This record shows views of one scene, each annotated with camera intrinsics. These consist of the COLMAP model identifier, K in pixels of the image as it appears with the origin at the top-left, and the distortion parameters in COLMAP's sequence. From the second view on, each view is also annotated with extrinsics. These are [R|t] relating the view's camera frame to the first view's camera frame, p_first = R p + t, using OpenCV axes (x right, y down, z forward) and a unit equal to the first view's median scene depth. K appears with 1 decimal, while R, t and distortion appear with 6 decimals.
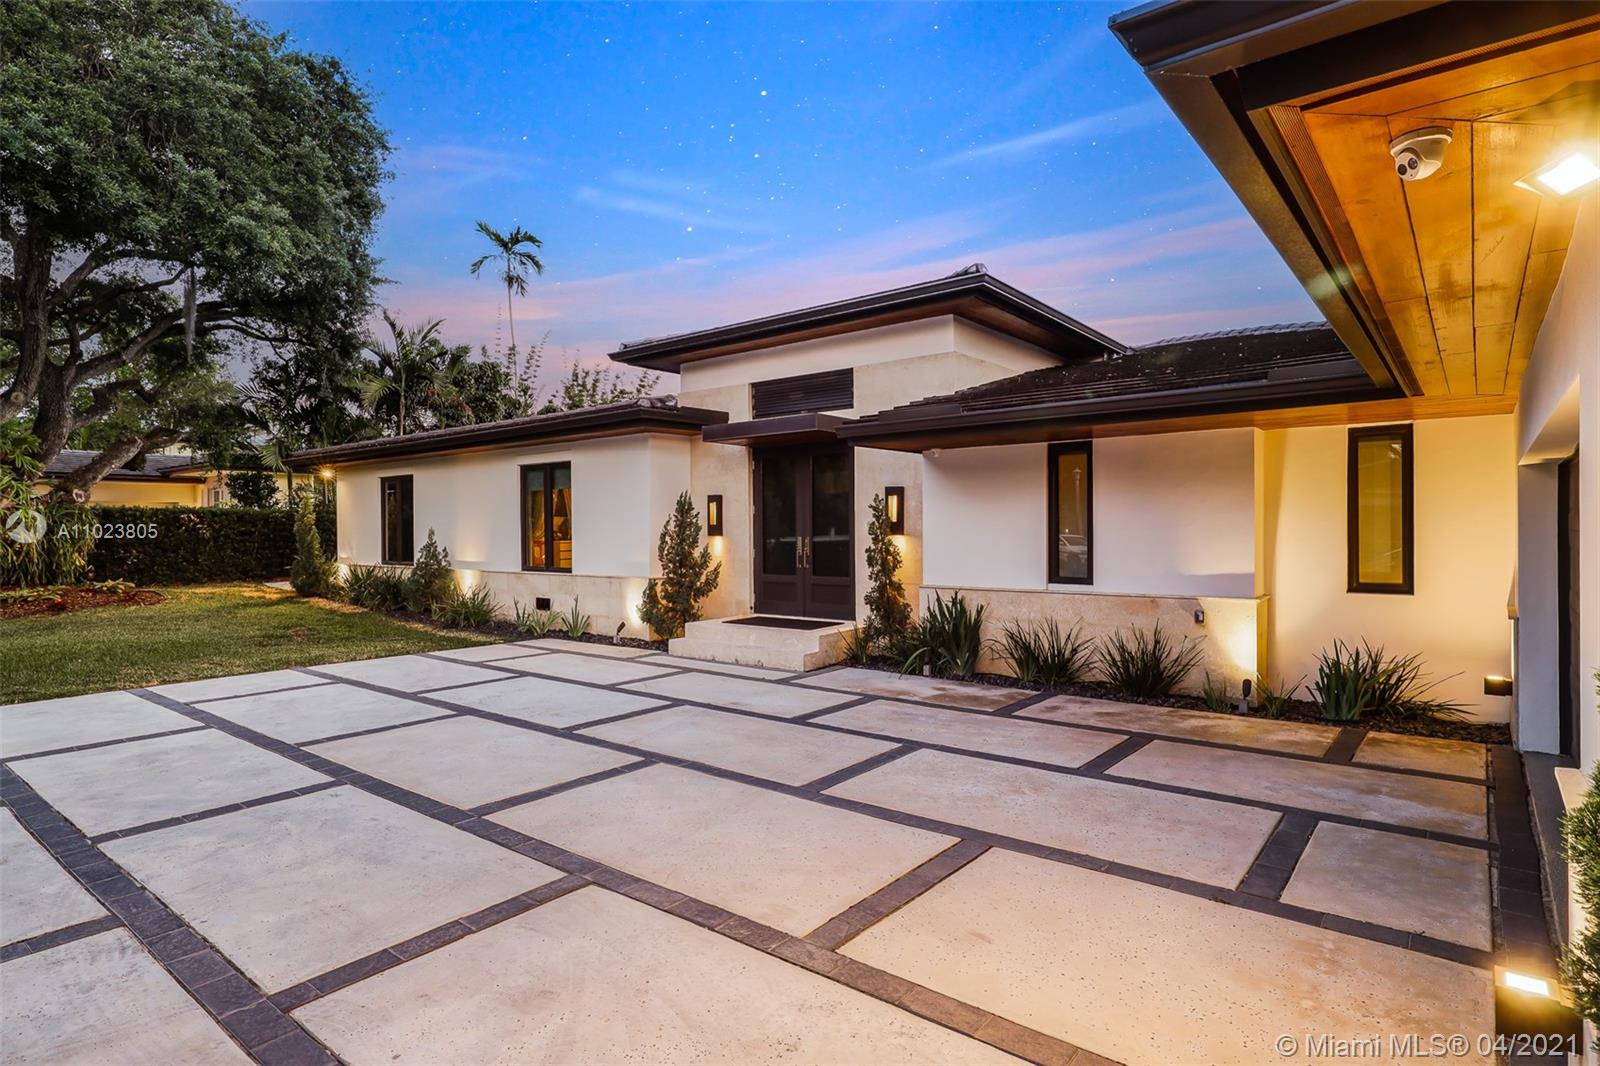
lens RADIAL K [[841.6, 0, 804.1], [0, 841.6, 534.5], [0, 0, 1]] dist [0.001334, -0.000816]
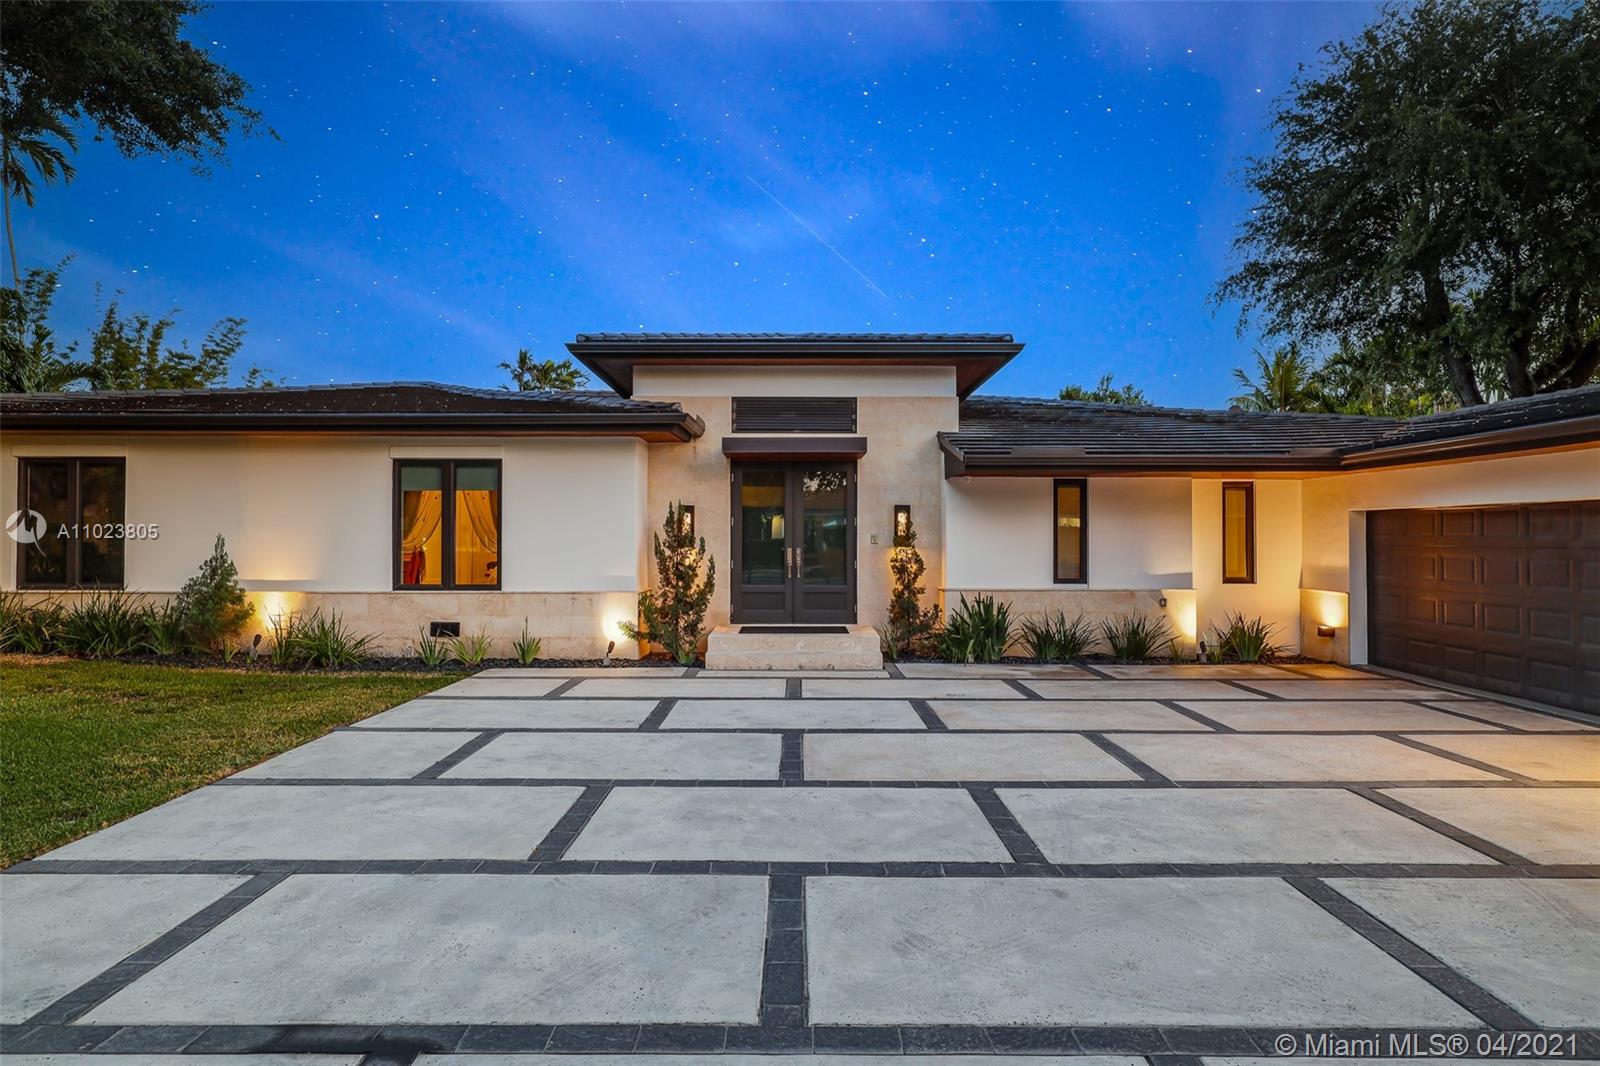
lens RADIAL K [[841.6, 0, 794.4], [0, 841.6, 533.3], [0, 0, 1]] dist [0.001334, -0.000816]
pose [[0.781070, 0.013817, 0.624291, -0.796914], [-0.002596, 0.999818, -0.018881, 0.004531], [-0.624438, 0.013127, 0.780964, 0.202363]]
